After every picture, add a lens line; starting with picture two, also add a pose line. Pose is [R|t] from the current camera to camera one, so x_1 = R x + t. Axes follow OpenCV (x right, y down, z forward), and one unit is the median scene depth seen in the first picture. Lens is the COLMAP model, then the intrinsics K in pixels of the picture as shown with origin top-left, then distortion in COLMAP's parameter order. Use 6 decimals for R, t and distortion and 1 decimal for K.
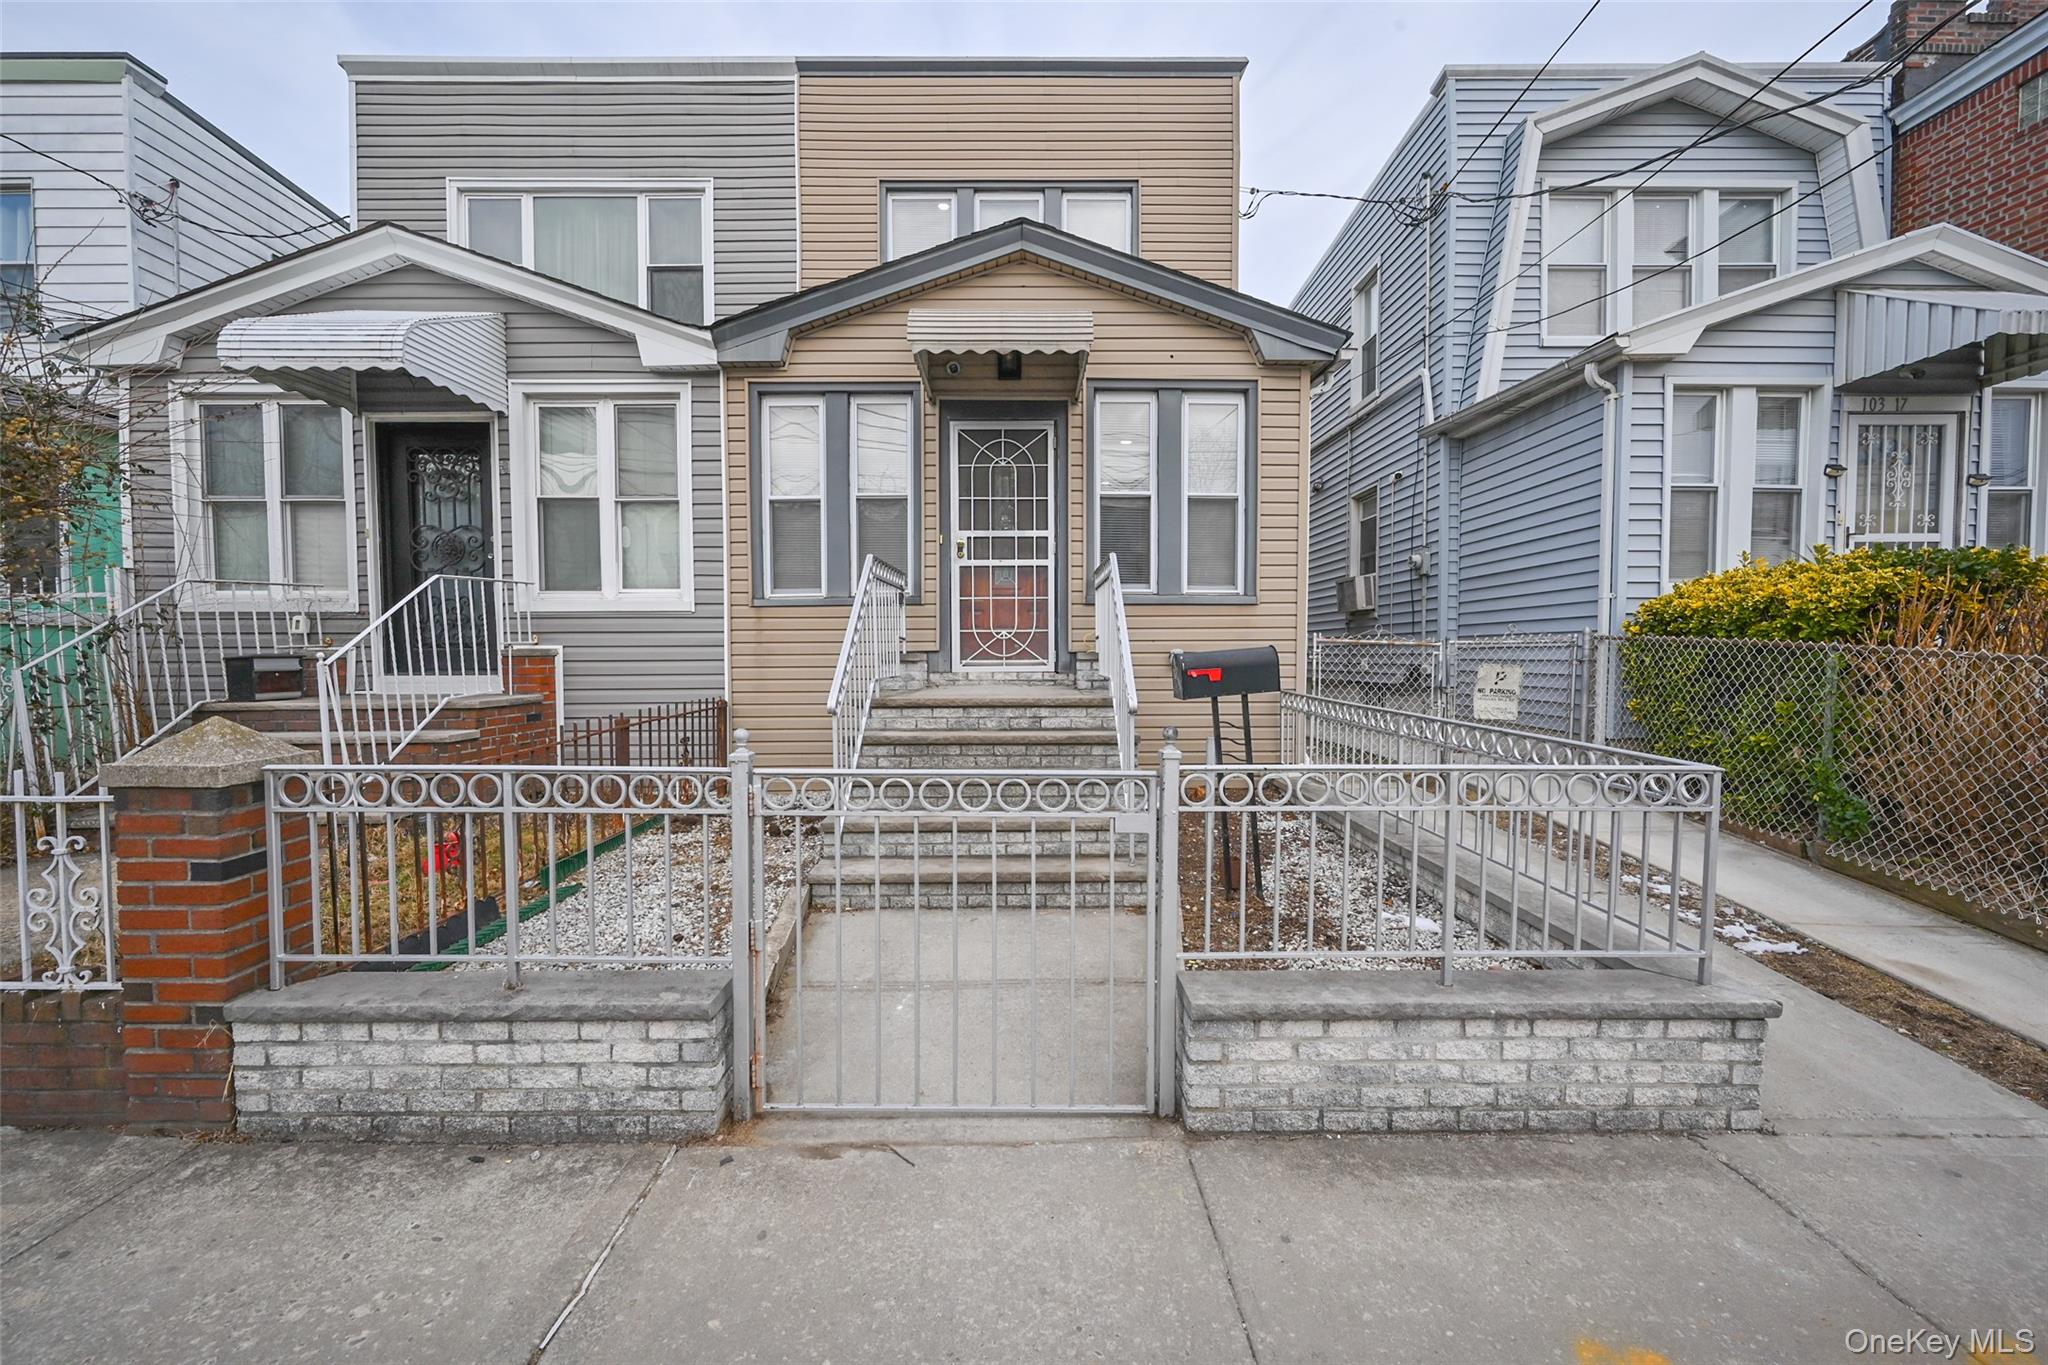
lens RADIAL K [[838.0, 0, 1024.0], [0, 838.0, 682.5], [0, 0, 1]] dist [-0.000111, -0.000518]
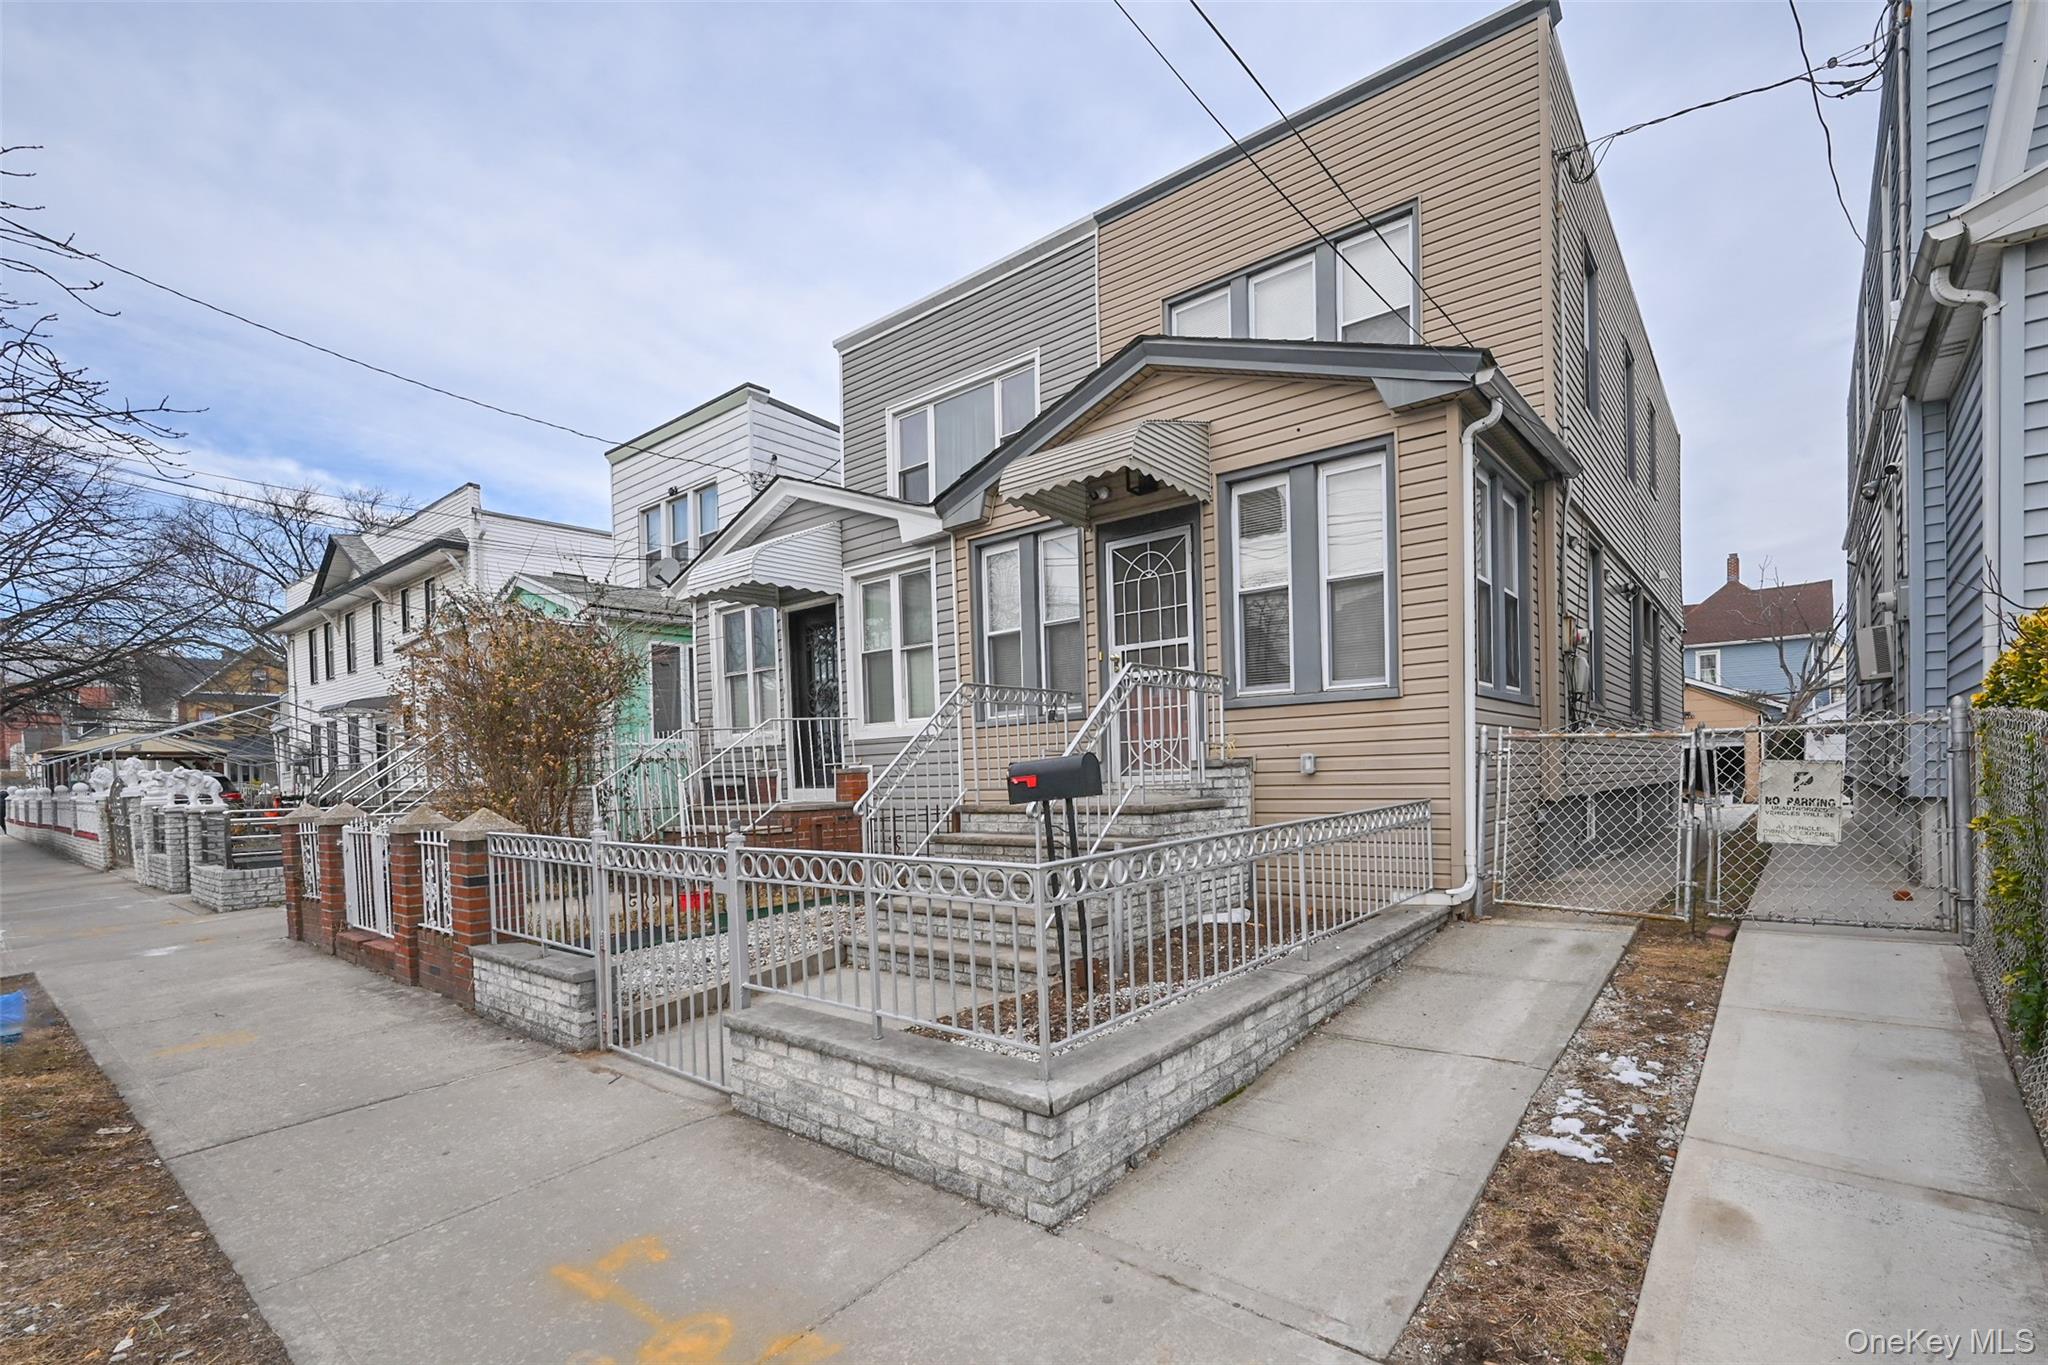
lens RADIAL K [[924.8, 0, 1027.8], [0, 924.8, 790.4], [0, 0, 1]] dist [0.001010, 0.000085]
pose [[0.769184, -0.005307, -0.639005, 0.587281], [0.001278, 0.999976, -0.006767, 0.006173], [0.639026, 0.004389, 0.769173, 0.047272]]
